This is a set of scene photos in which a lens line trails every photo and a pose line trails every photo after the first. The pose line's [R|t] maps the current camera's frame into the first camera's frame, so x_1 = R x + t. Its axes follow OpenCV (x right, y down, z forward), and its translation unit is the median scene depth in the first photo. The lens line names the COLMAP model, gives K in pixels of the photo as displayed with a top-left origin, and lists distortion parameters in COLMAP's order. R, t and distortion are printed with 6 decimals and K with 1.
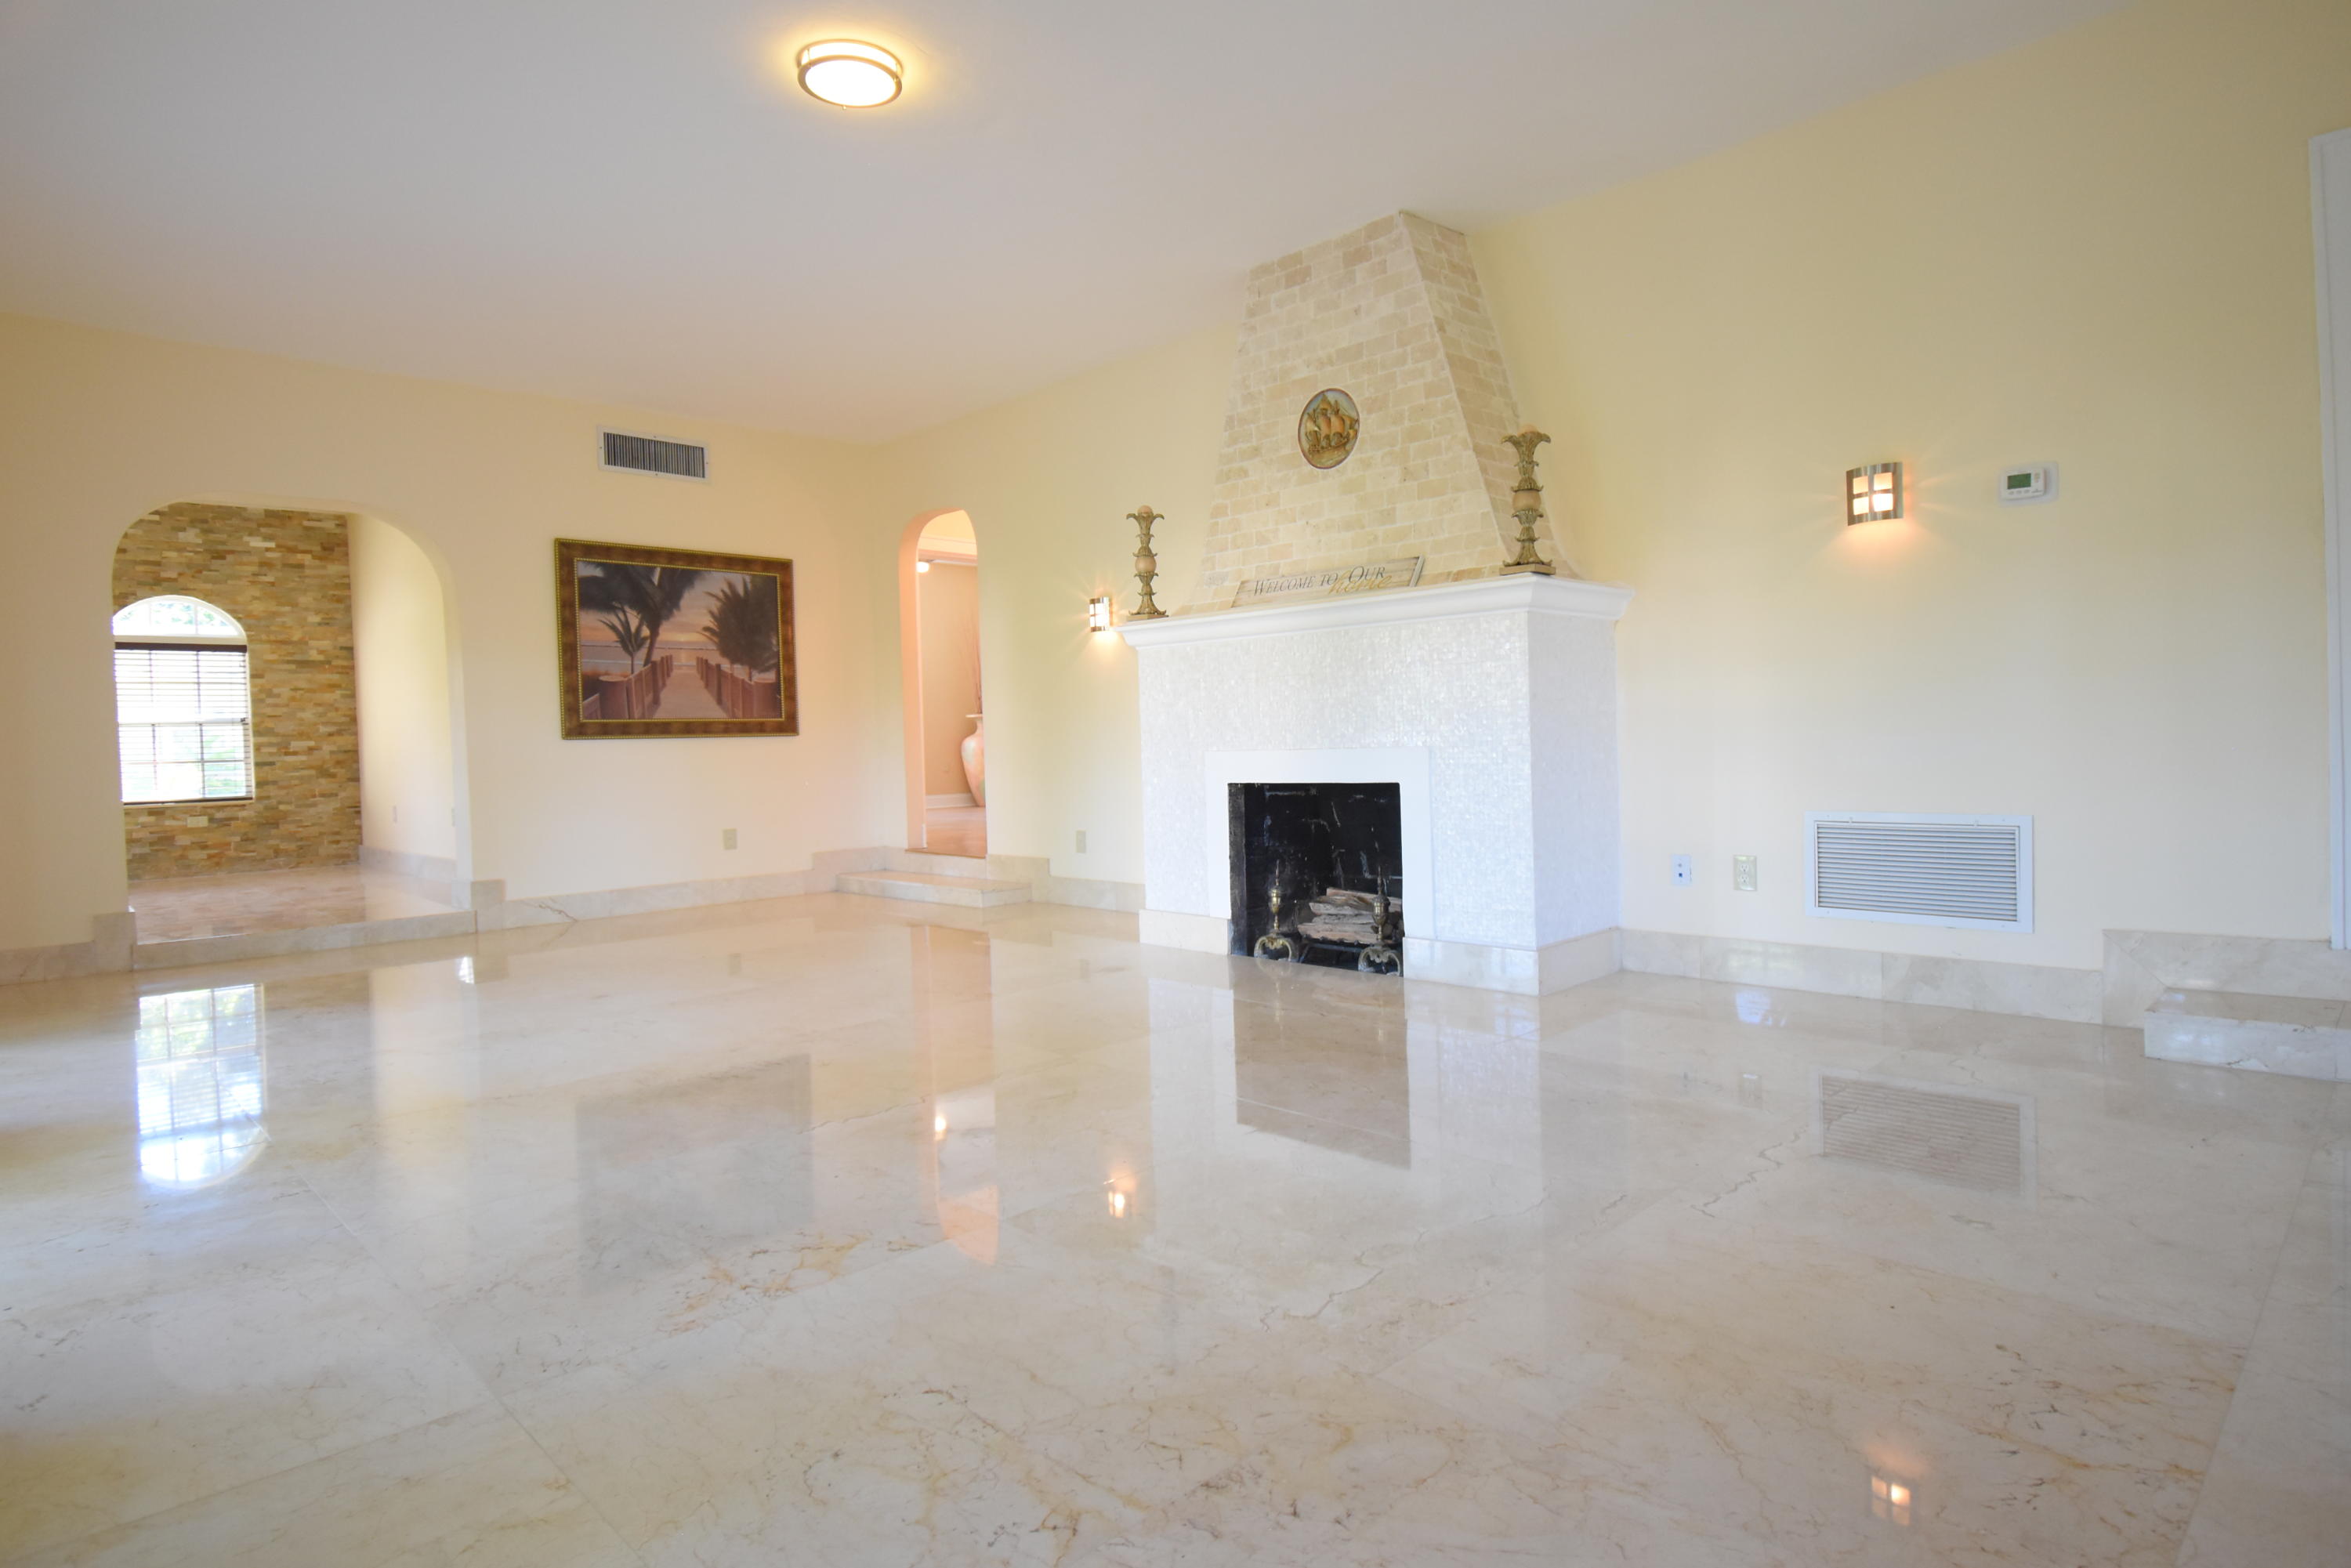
lens RADIAL K [[1279.1, 0, 1197.6], [0, 1279.1, 768.9], [0, 0, 1]] dist [-0.012795, -0.005969]
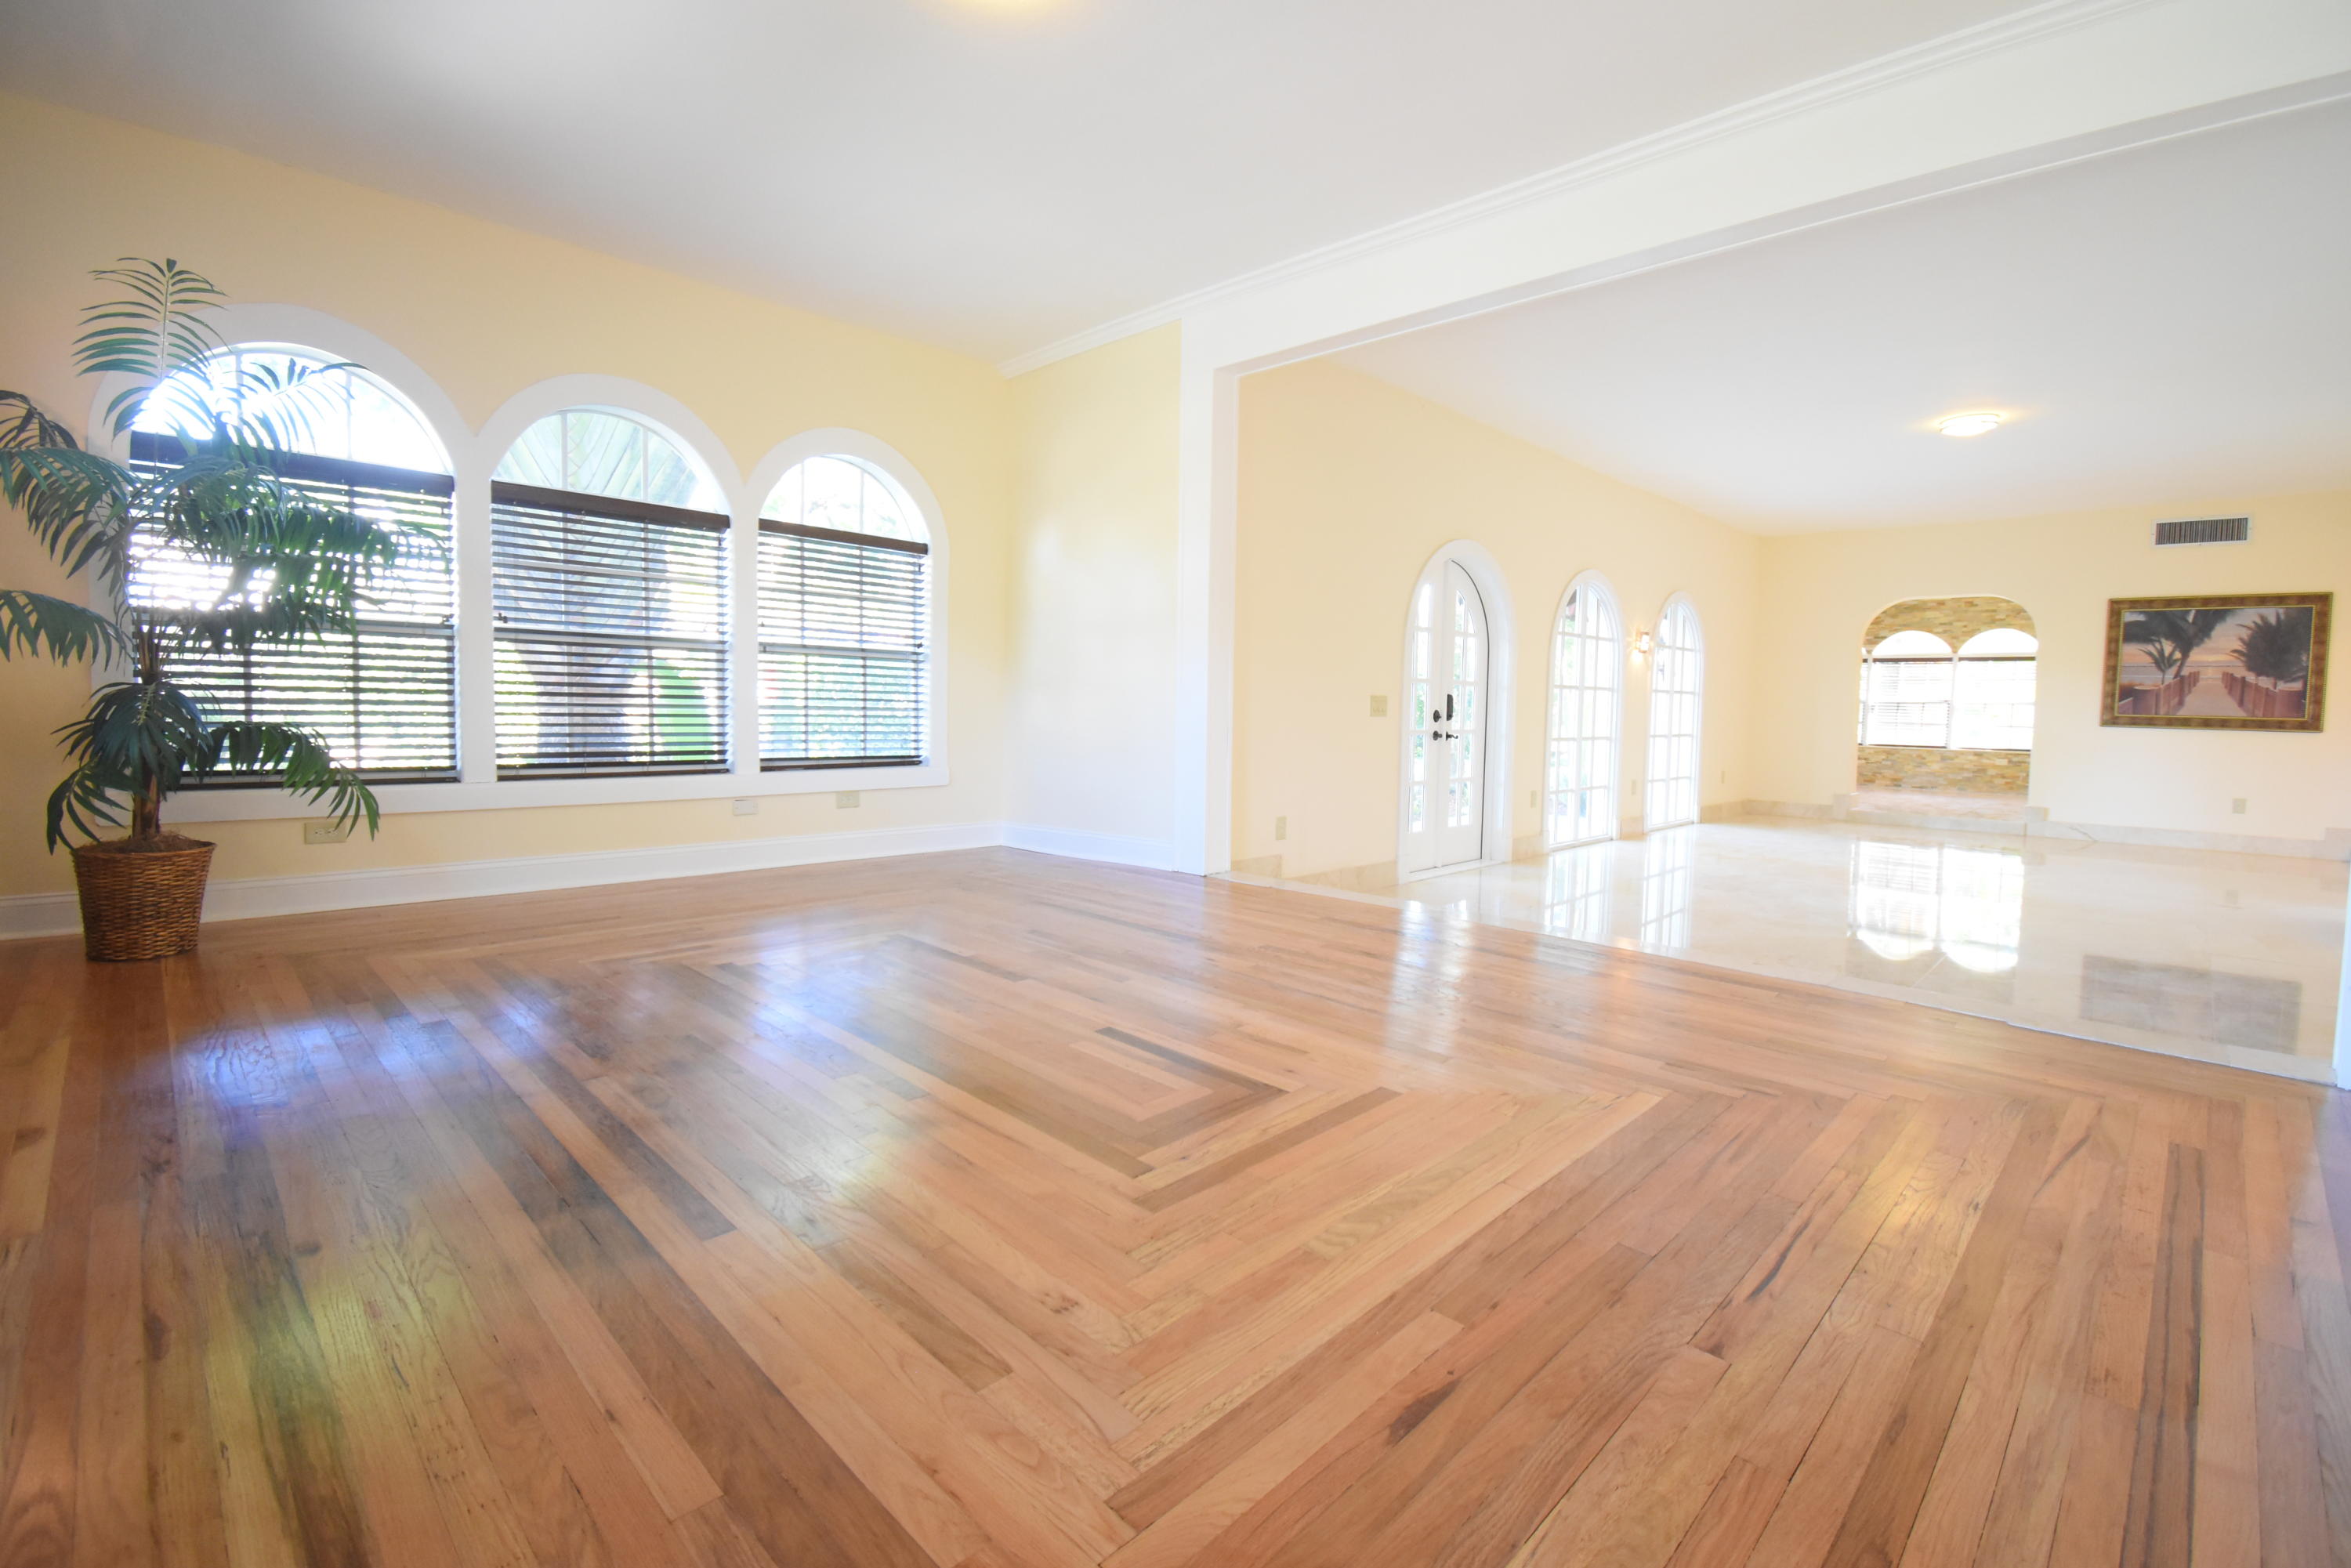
lens RADIAL K [[1046.3, 0, 1189.5], [0, 1046.3, 770.2], [0, 0, 1]] dist [-0.002332, -0.013214]
pose [[0.013875, 0.093422, -0.995530, 0.586513], [-0.042094, 0.994798, 0.092766, -0.030811], [0.999017, 0.040619, 0.017735, -0.114273]]
